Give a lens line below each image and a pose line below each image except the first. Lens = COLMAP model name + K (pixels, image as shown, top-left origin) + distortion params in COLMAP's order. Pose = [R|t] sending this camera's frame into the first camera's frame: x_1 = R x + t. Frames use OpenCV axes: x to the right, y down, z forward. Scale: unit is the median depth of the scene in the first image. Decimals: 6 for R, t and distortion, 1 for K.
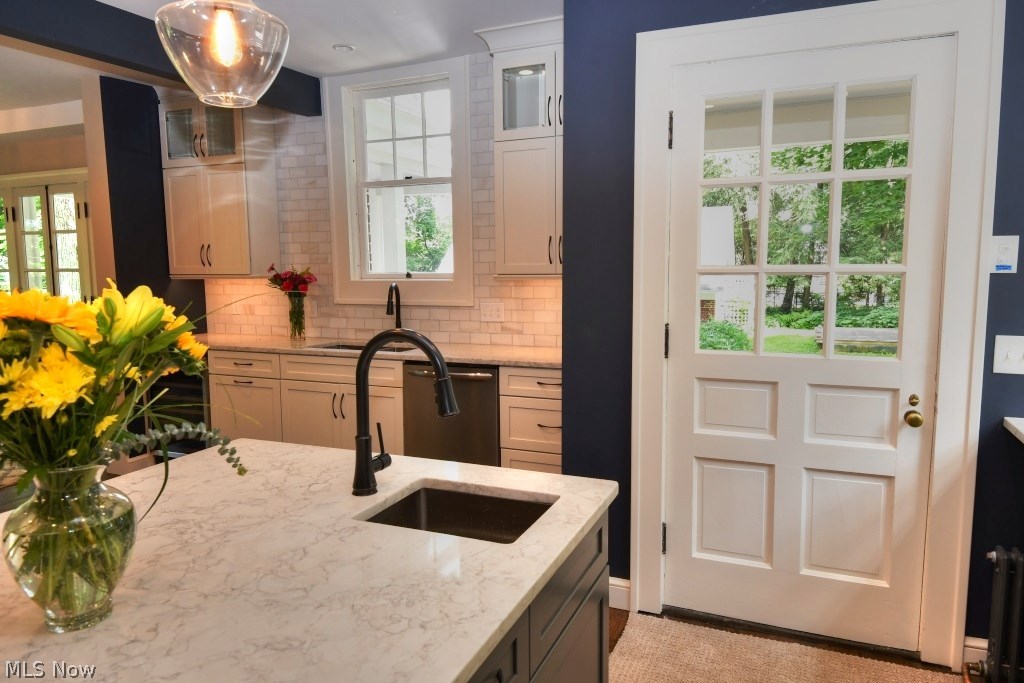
lens RADIAL K [[690.6, 0, 510.2], [0, 690.6, 343.6], [0, 0, 1]] dist [0.042316, 0.002753]
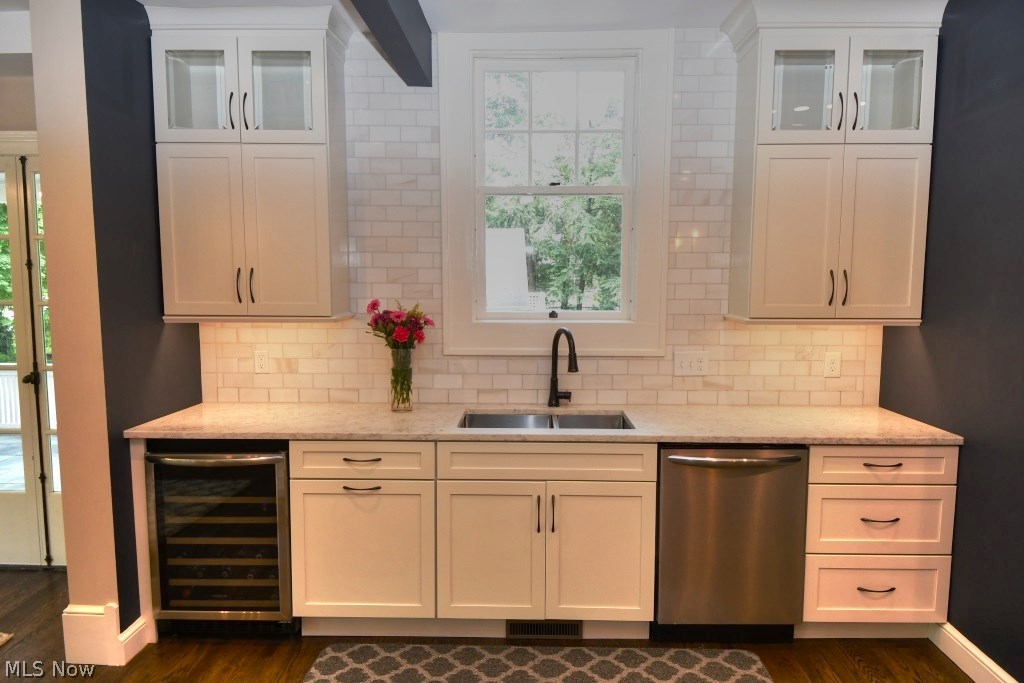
lens RADIAL K [[651.0, 0, 515.0], [0, 651.0, 339.3], [0, 0, 1]] dist [0.018855, -0.004177]
pose [[0.922127, -0.024712, 0.386097, -0.471485], [0.032069, 0.999406, -0.012623, -0.066944], [-0.385556, 0.024021, 0.922372, 0.385657]]
